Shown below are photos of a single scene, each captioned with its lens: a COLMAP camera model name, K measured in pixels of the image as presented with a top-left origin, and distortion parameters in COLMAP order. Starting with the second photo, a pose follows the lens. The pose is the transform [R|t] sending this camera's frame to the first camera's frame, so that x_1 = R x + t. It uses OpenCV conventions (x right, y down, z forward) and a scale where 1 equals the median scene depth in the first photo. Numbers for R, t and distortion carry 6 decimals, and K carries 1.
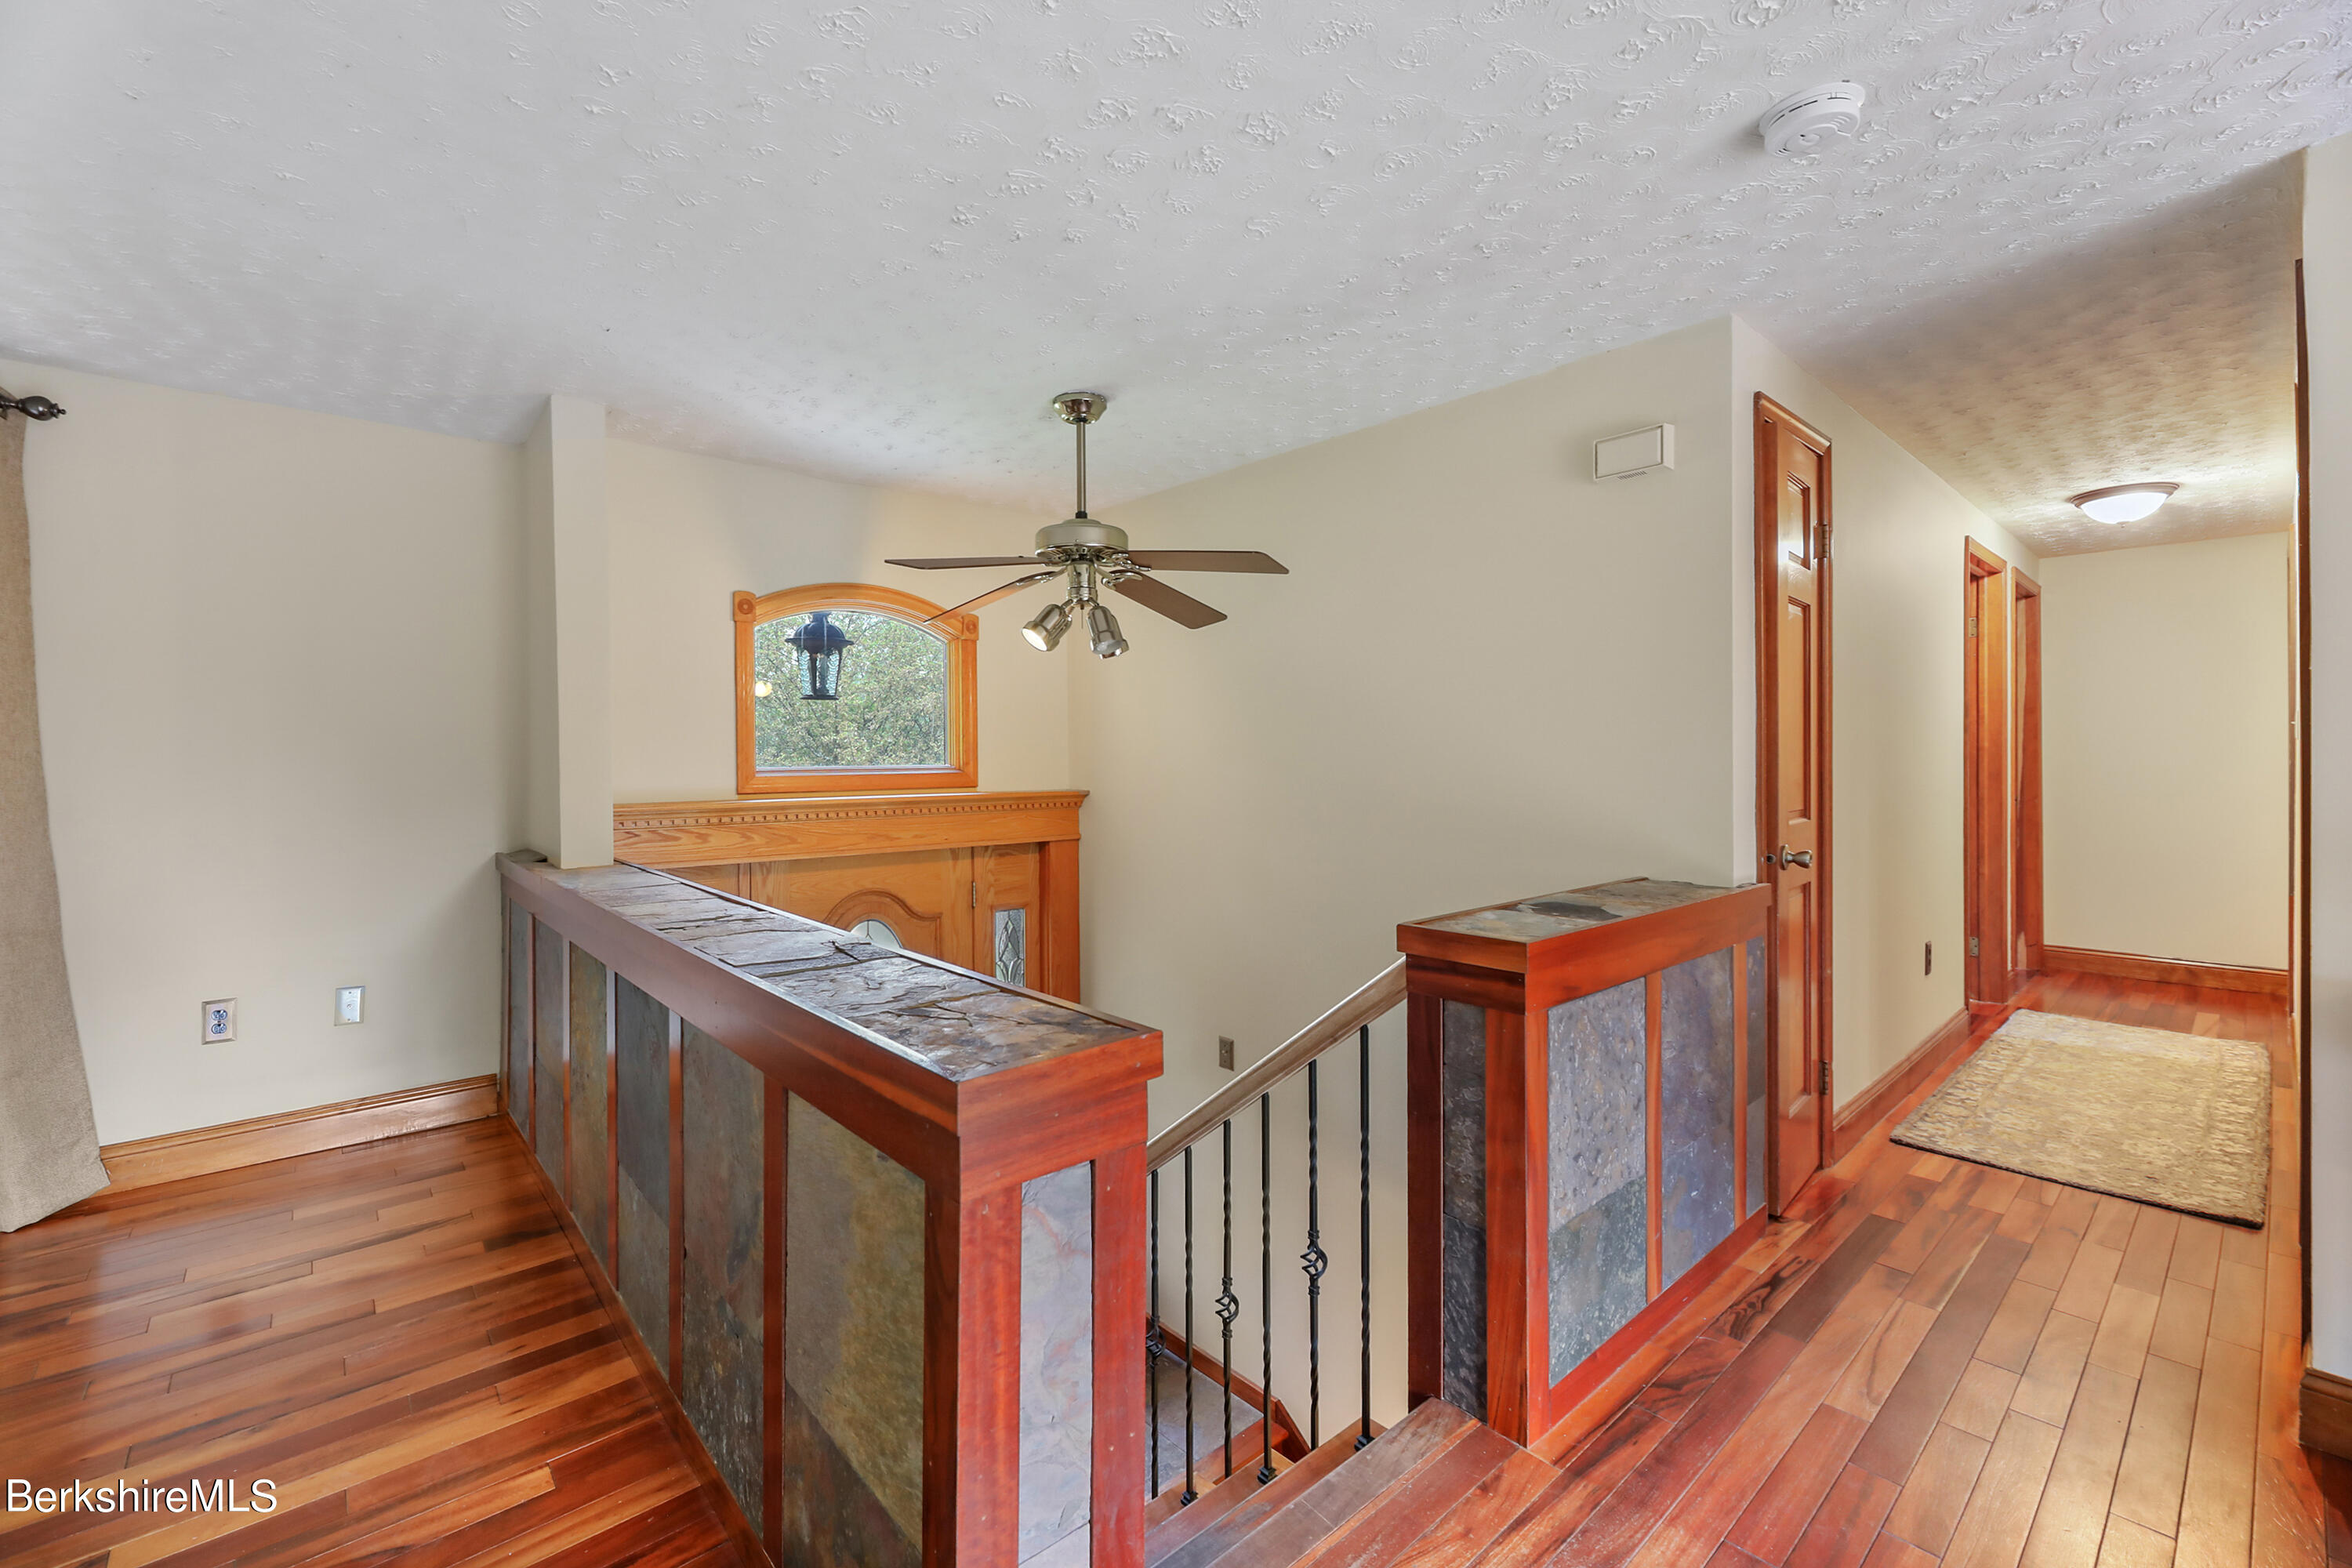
lens RADIAL K [[964.2, 0, 1139.3], [0, 964.2, 768.7], [0, 0, 1]] dist [0.001847, -0.003696]
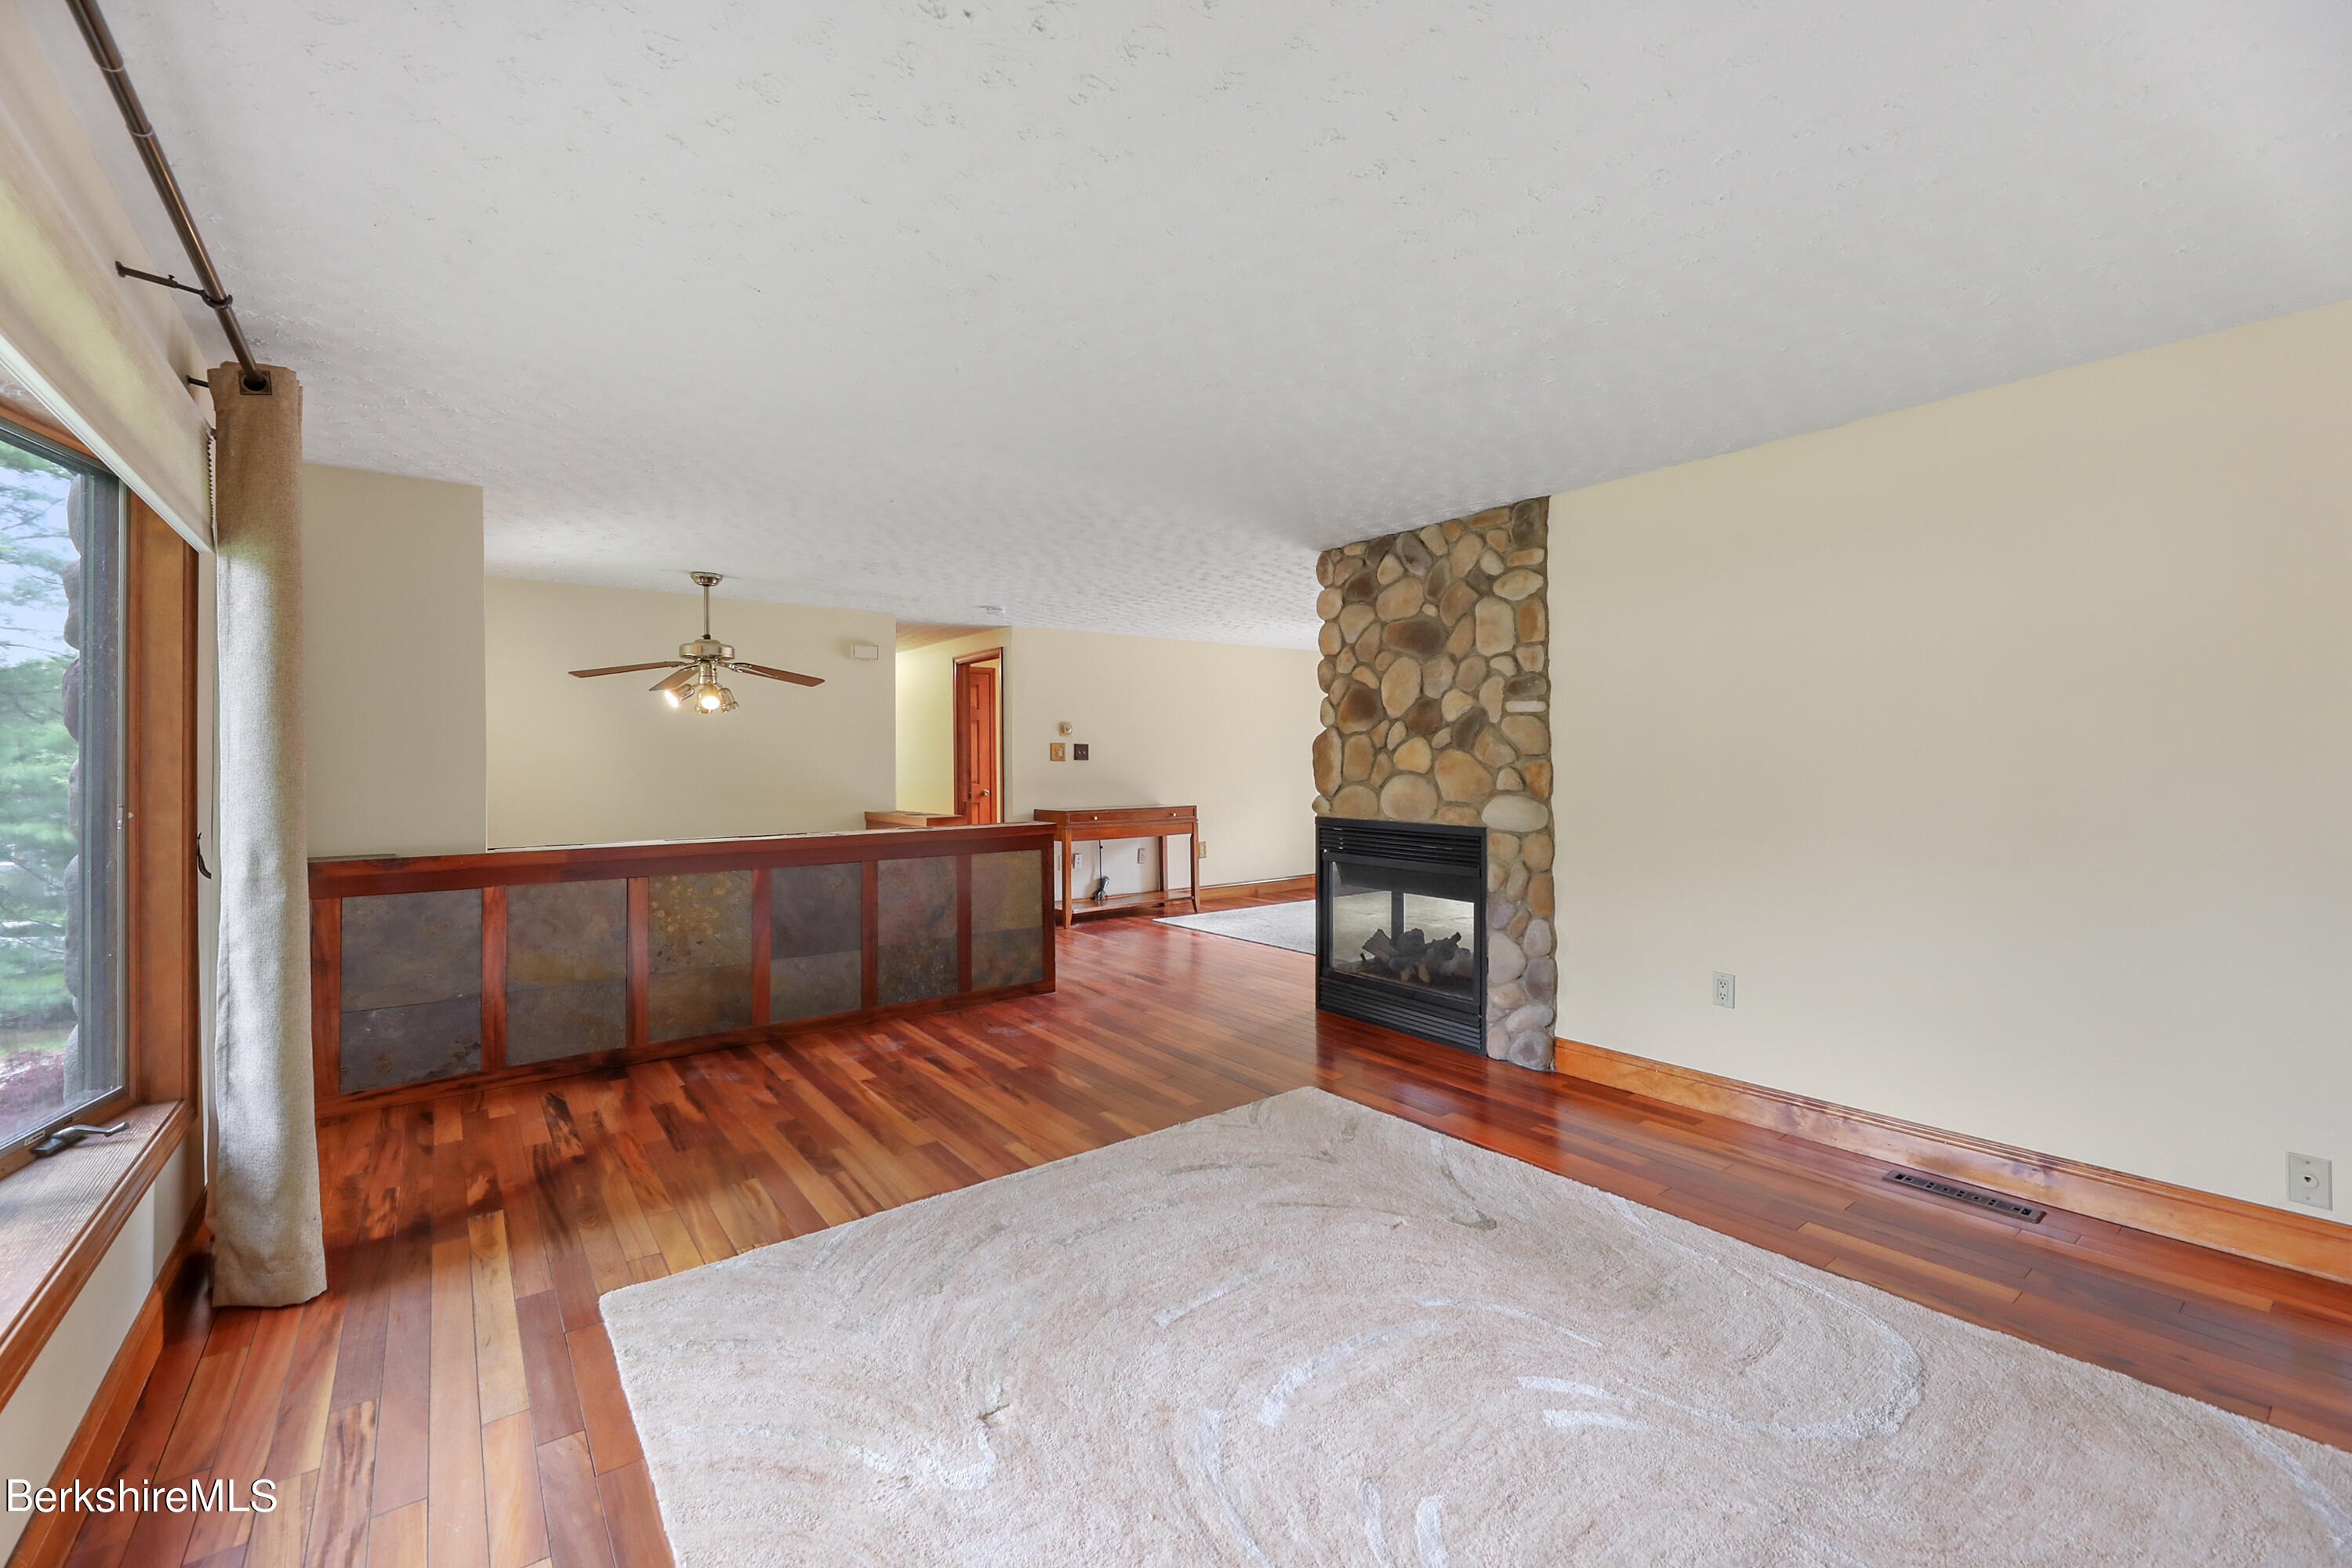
lens RADIAL K [[964.2, 0, 1178.6], [0, 964.2, 765.9], [0, 0, 1]] dist [0.001847, -0.003696]
pose [[0.042384, -0.002263, 0.999099, -1.985730], [0.021030, 0.999778, 0.001372, 0.002516], [-0.998880, 0.020953, 0.042422, 0.007641]]
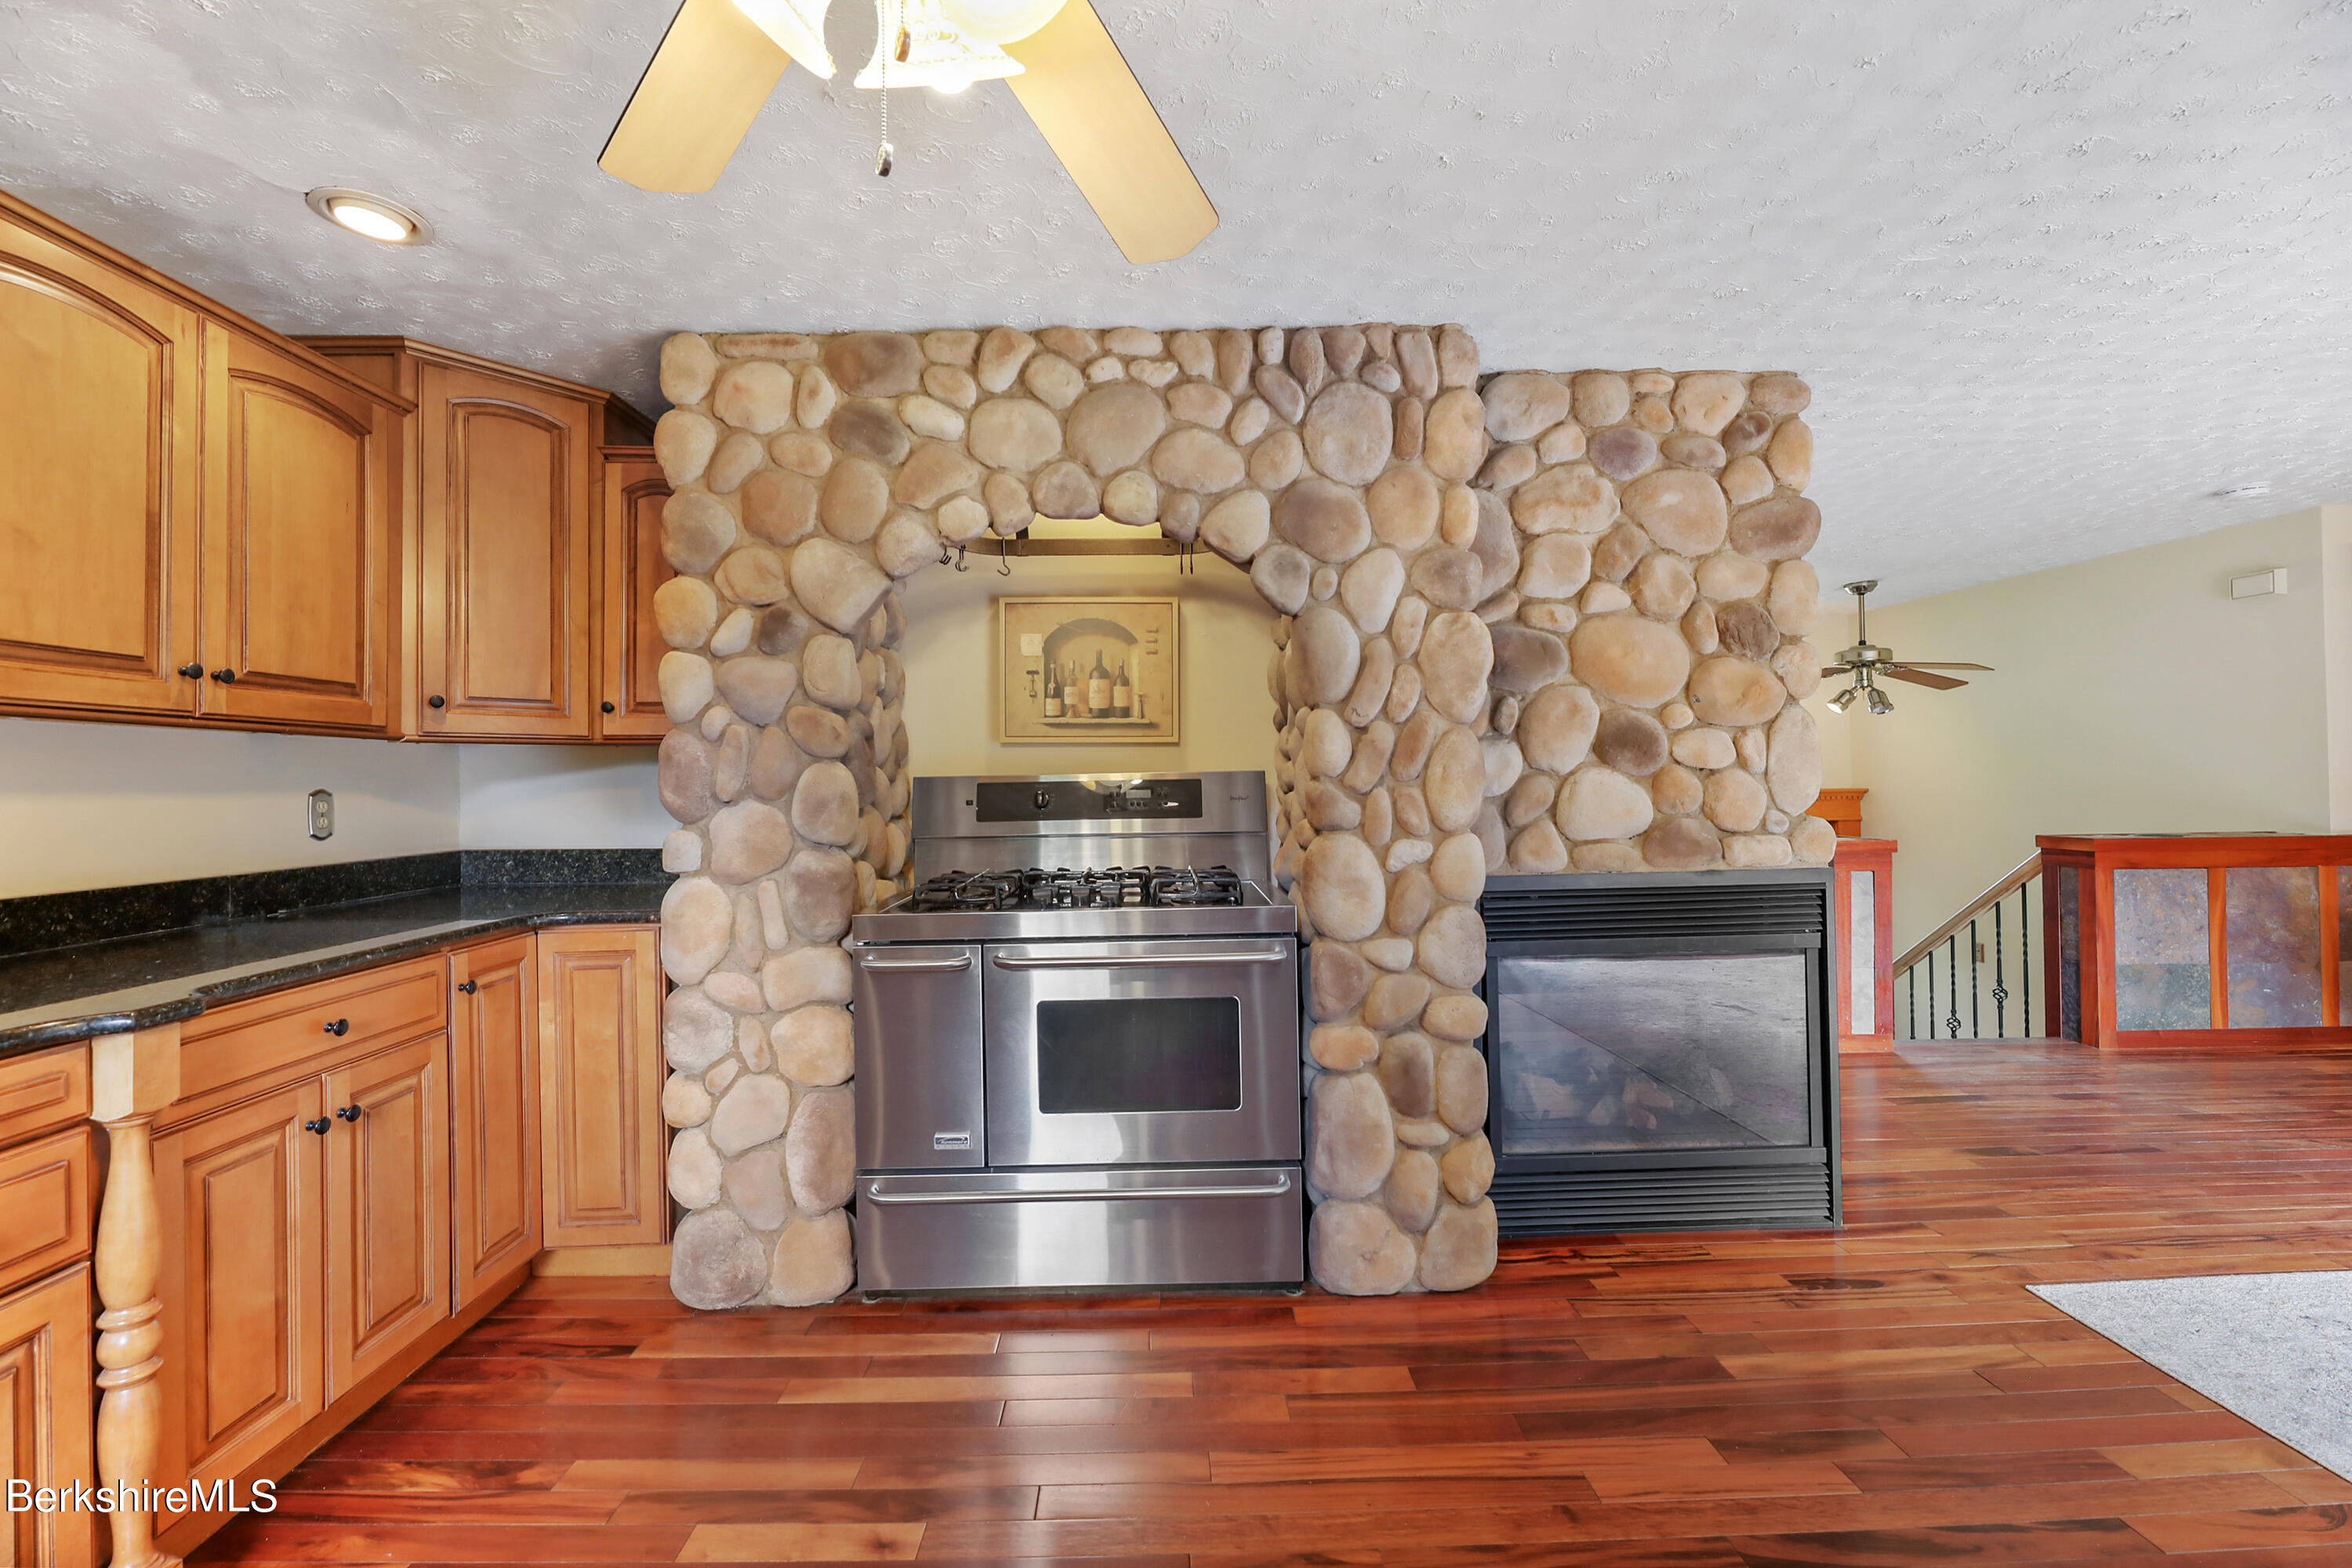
lens RADIAL K [[964.2, 0, 1158.3], [0, 964.2, 771.8], [0, 0, 1]] dist [0.001847, -0.003696]
pose [[0.774467, -0.013483, -0.632471, 0.071324], [0.004654, 0.999867, -0.015616, 0.024887], [0.632597, 0.009151, 0.774427, -1.501143]]
